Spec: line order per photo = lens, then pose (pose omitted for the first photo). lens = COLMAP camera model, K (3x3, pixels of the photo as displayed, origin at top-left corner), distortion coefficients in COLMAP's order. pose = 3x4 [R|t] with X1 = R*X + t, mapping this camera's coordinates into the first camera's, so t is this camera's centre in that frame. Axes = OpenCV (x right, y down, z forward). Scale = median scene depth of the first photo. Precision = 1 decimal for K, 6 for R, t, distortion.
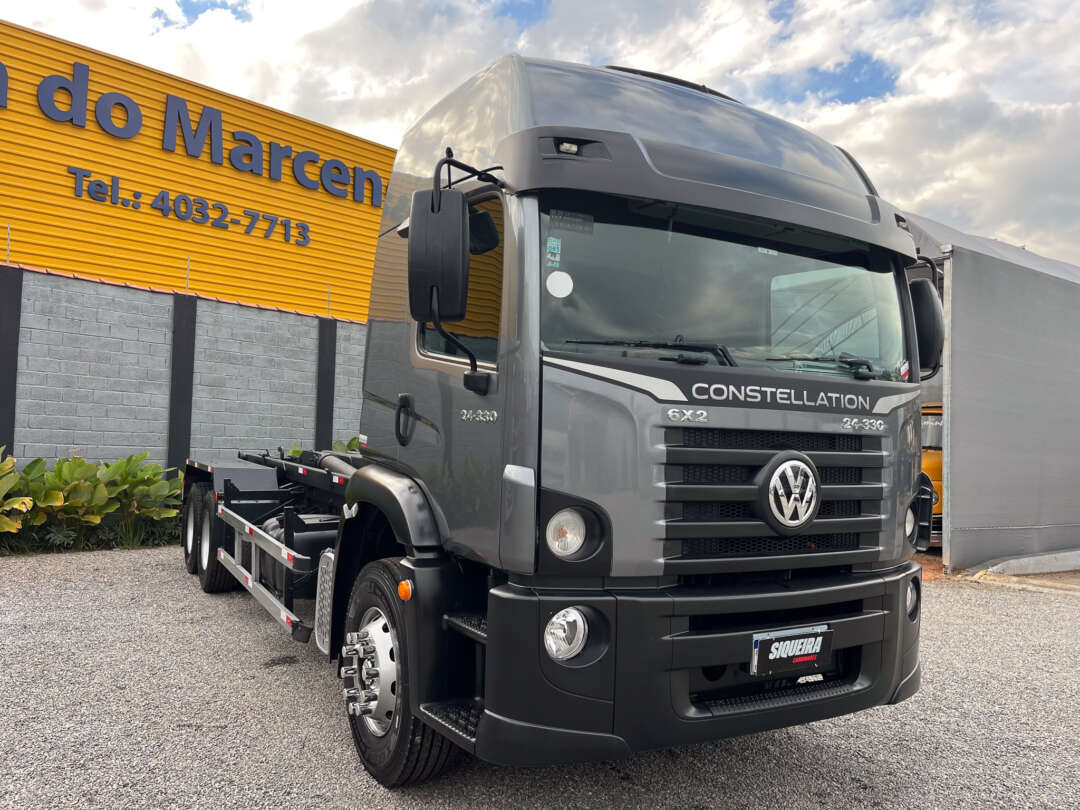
lens RADIAL K [[834.4, 0, 542.7], [0, 834.4, 402.2], [0, 0, 1]] dist [0.095770, -0.138854]
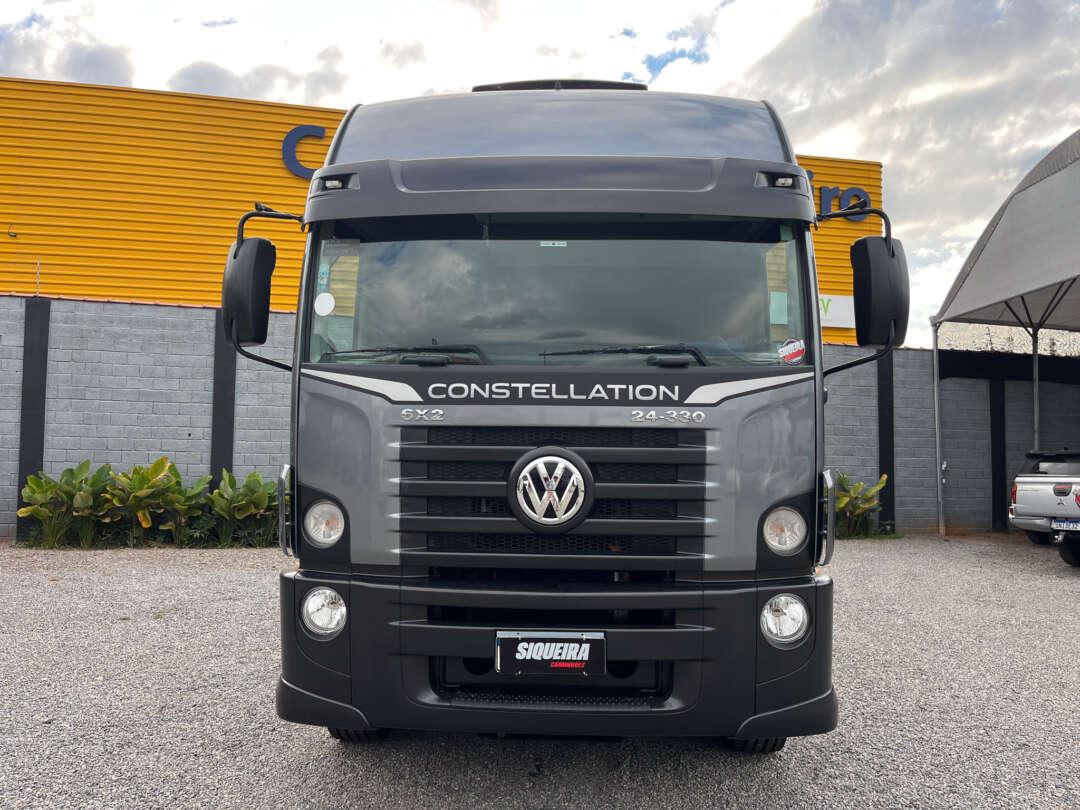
lens RADIAL K [[791.9, 0, 526.5], [0, 791.9, 392.1], [0, 0, 1]] dist [0.082280, -0.116877]
pose [[0.839496, -0.048759, -0.541173, 0.708093], [0.039567, 0.998807, -0.028612, 0.018129], [0.541923, 0.002607, 0.840424, 0.197388]]
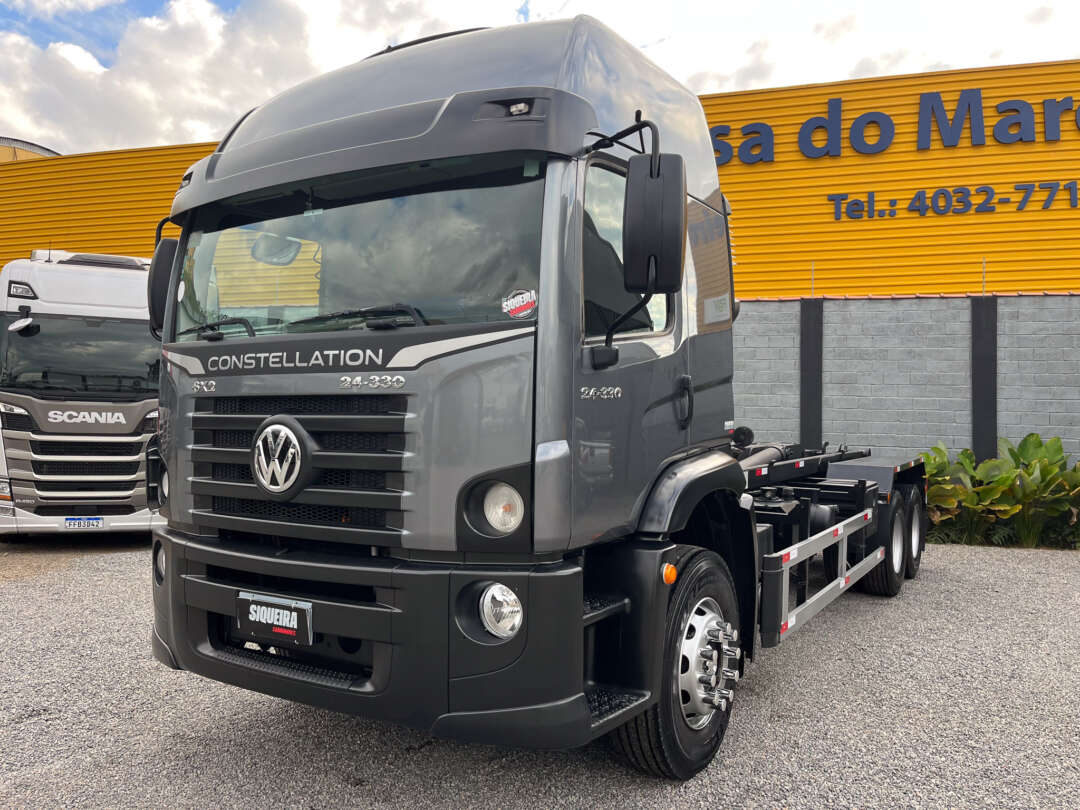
lens RADIAL K [[834.4, 0, 542.7], [0, 834.4, 402.2], [0, 0, 1]] dist [0.095770, -0.138854]
pose [[0.459189, -0.049633, -0.886951, 1.195793], [0.041310, 0.998551, -0.034492, 0.081829], [0.887378, -0.020801, 0.460574, 0.753998]]
